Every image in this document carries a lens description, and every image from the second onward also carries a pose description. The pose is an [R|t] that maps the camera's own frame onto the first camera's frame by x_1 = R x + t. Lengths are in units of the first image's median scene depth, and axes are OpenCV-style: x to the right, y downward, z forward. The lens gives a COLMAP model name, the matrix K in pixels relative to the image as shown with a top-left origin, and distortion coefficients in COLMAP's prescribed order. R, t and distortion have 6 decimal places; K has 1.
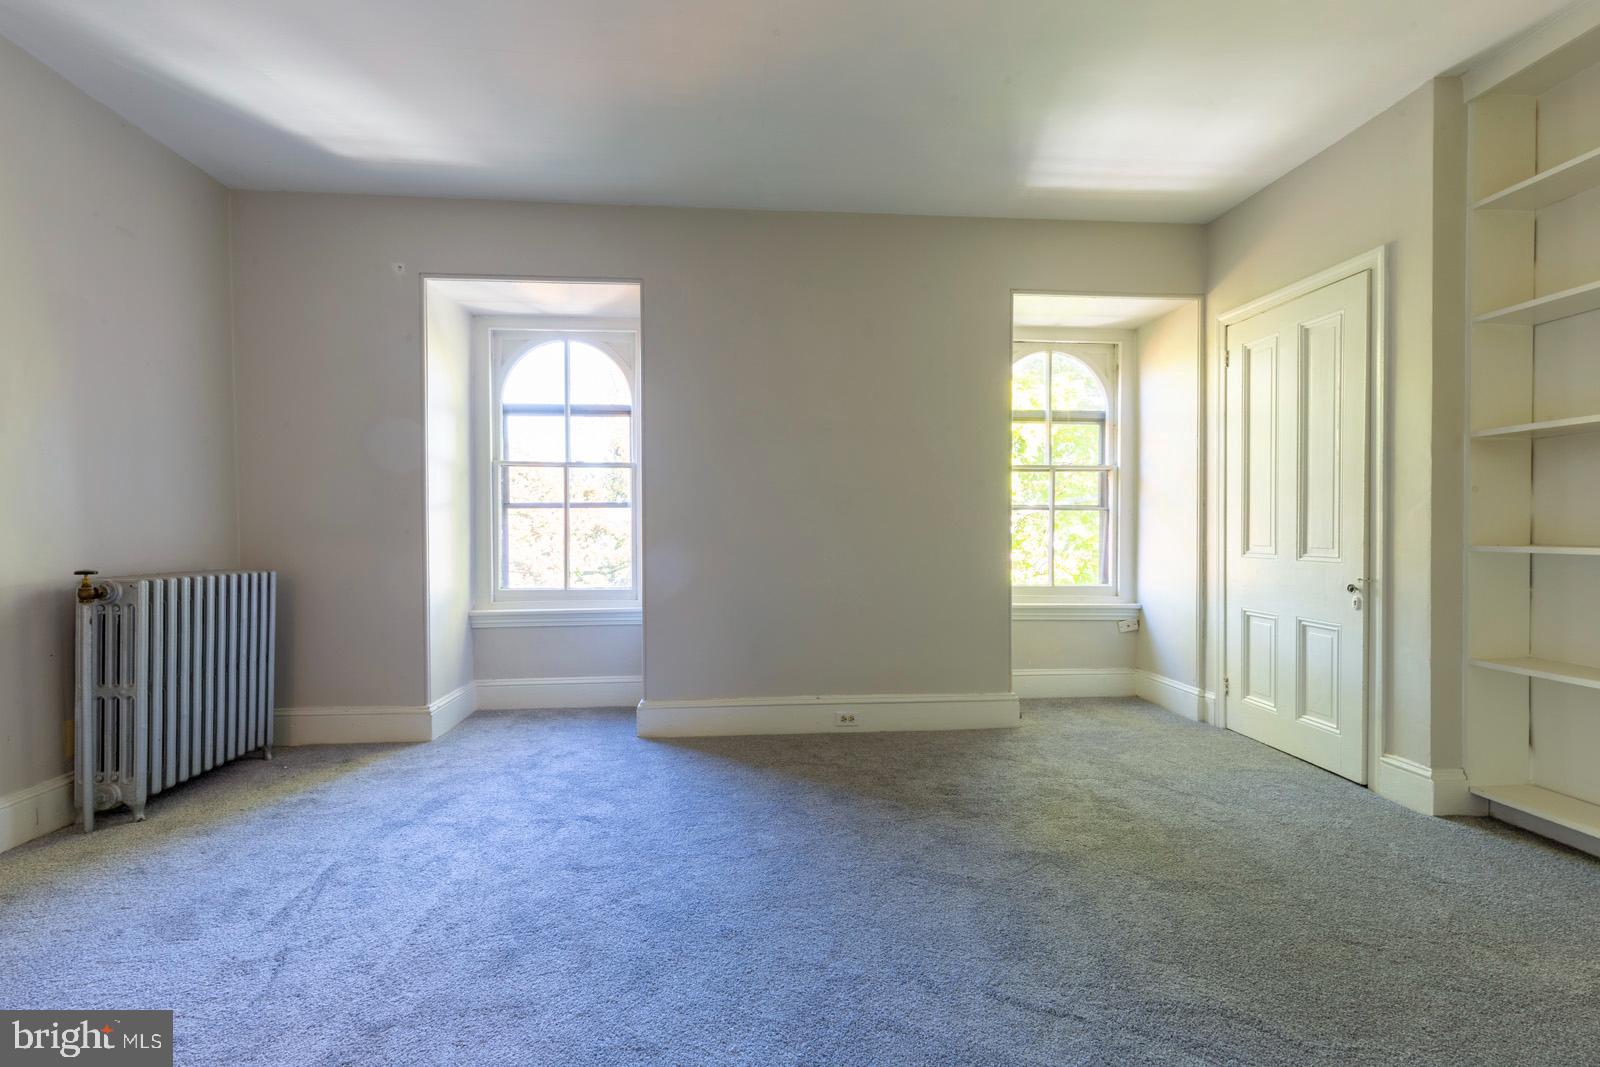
lens RADIAL K [[727.1, 0, 800.0], [0, 727.1, 533.5], [0, 0, 1]] dist [0.003326, -0.000325]
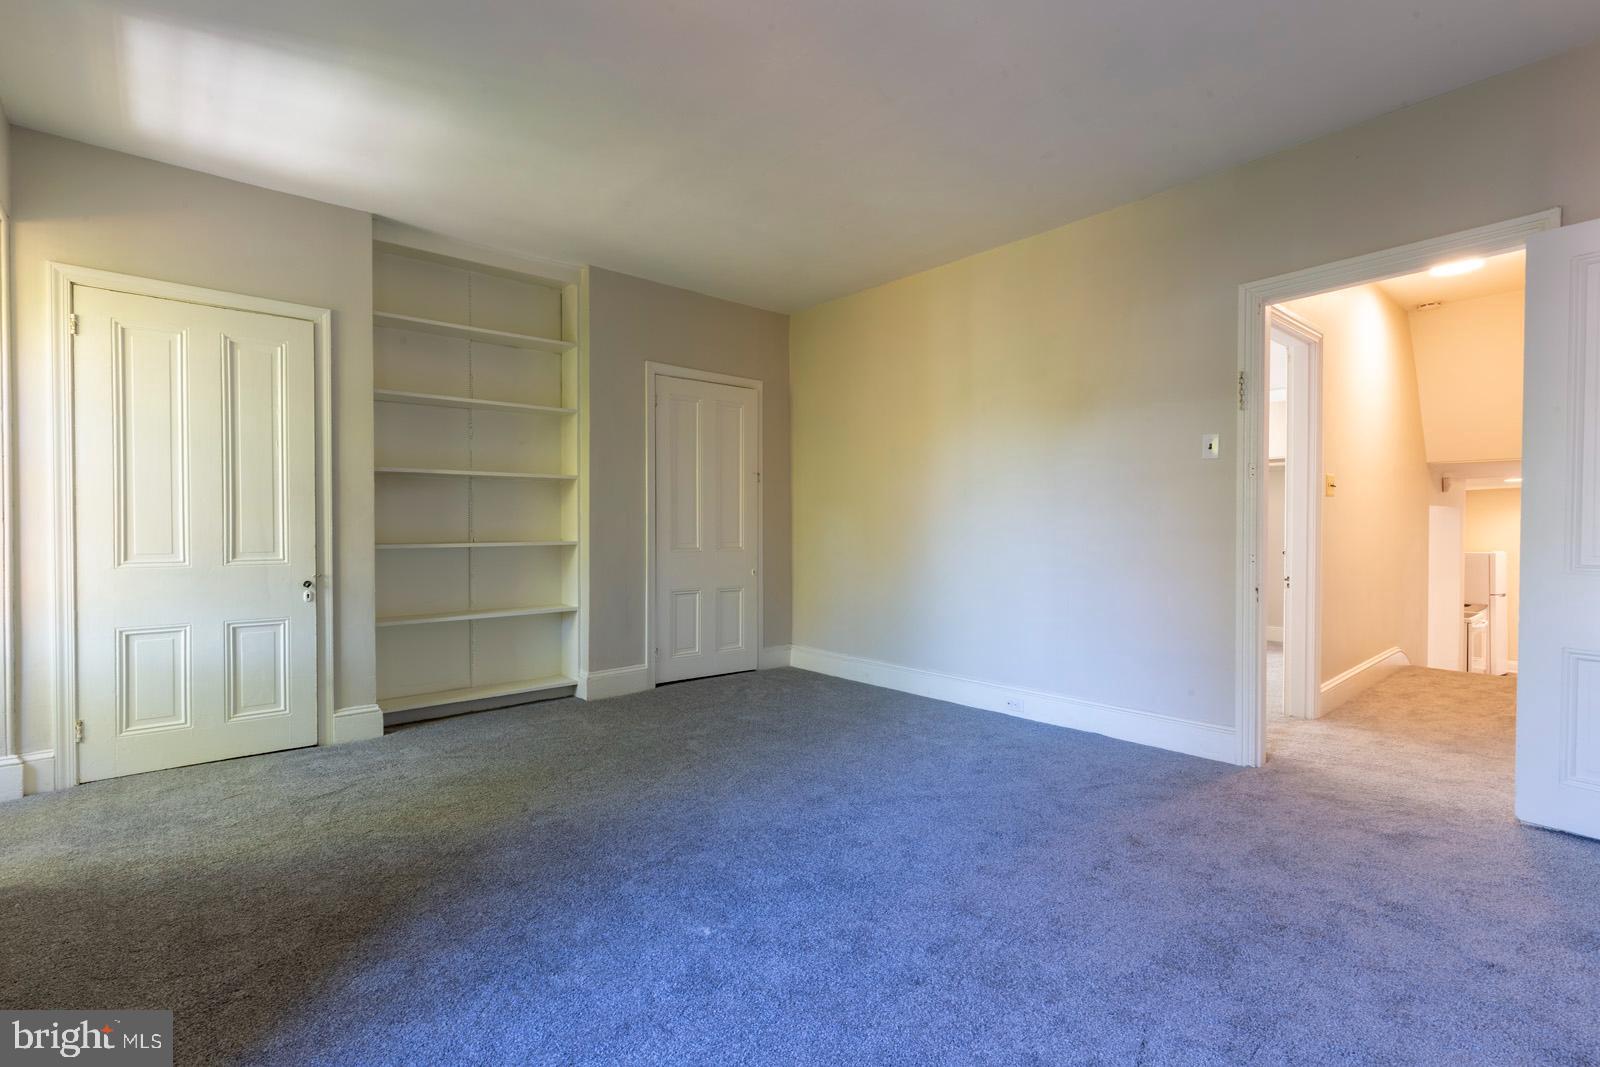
lens RADIAL K [[727.1, 0, 800.0], [0, 727.1, 533.5], [0, 0, 1]] dist [0.003326, -0.000325]
pose [[-0.592072, -0.000666, 0.805885, -0.617186], [0.011573, 0.999890, 0.009328, -0.008366], [-0.805802, 0.014849, -0.591999, 0.961503]]
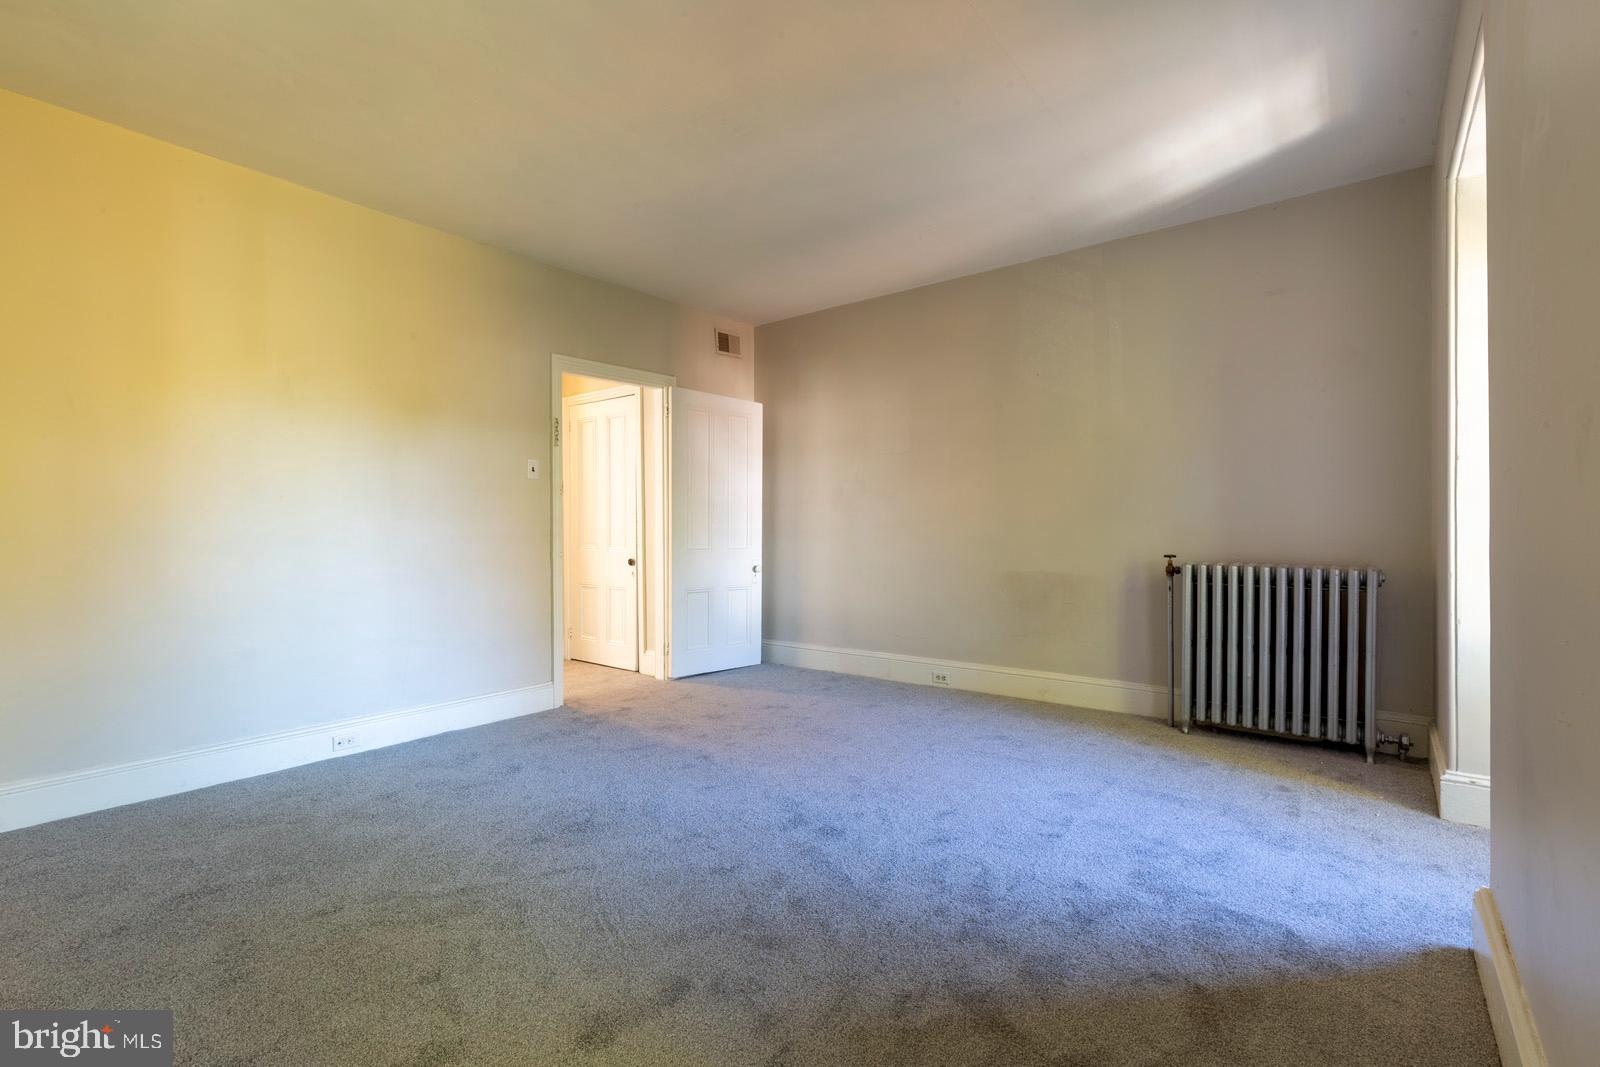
lens RADIAL K [[717.0, 0, 800.0], [0, 717.0, 533.5], [0, 0, 1]] dist [0.002550, -0.000325]
pose [[-0.681907, 0.010419, -0.731365, 0.499238], [0.004150, 0.999938, 0.010376, -0.009942], [0.731427, 0.004040, -0.681907, 1.125943]]
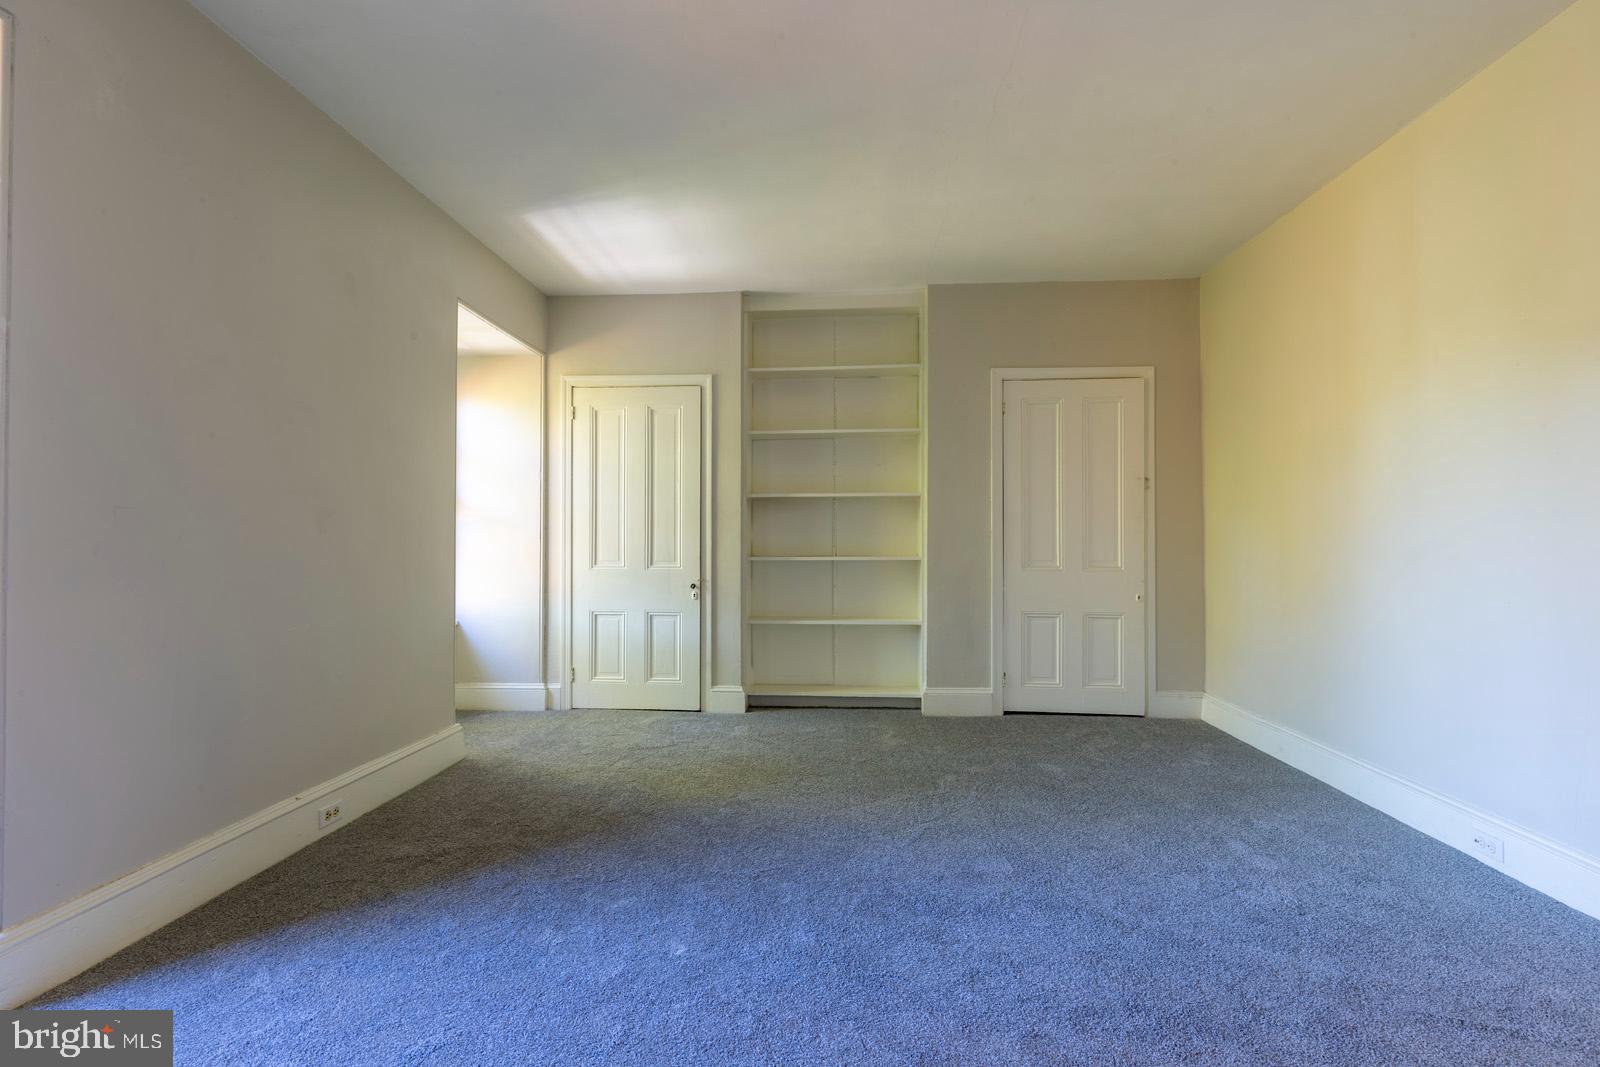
lens RADIAL K [[717.0, 0, 800.0], [0, 717.0, 533.5], [0, 0, 1]] dist [0.002550, -0.000325]
pose [[0.149039, 0.016619, 0.988692, -0.661448], [0.007291, 0.999813, -0.017905, -0.007723], [-0.988805, 0.009877, 0.148890, 0.497184]]
